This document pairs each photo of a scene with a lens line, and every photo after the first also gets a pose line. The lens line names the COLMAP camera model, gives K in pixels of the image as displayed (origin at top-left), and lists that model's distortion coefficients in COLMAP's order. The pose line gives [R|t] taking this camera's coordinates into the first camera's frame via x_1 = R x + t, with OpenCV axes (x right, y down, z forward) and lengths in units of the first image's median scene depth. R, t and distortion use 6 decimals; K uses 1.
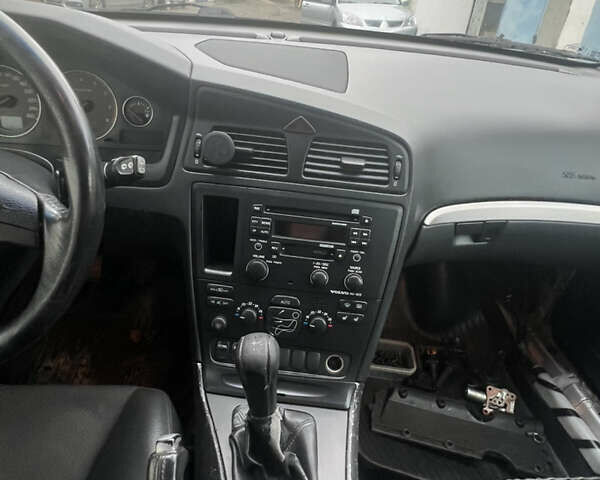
lens RADIAL K [[410.0, 0, 295.7], [0, 410.0, 239.6], [0, 0, 1]] dist [-0.004356, -0.000520]
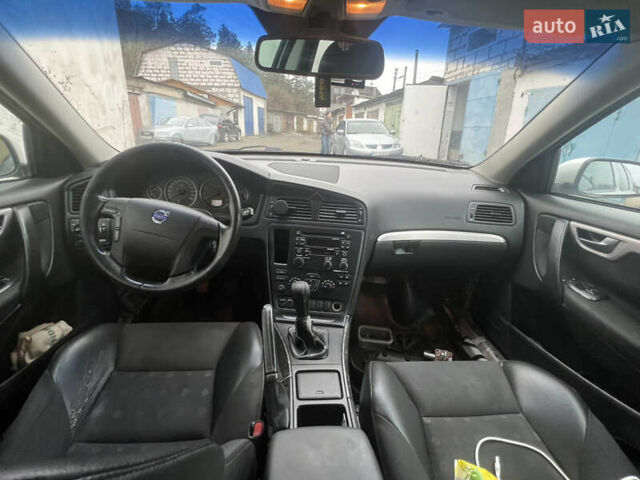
lens RADIAL K [[320.5, 0, 320.0], [0, 320.5, 240.0], [0, 0, 1]] dist [0.002015, 0.000662]
pose [[0.999476, -0.032302, -0.002260, 0.024513], [0.031152, 0.978246, -0.205095, 0.303531], [0.008835, 0.204917, 0.978739, -0.653521]]
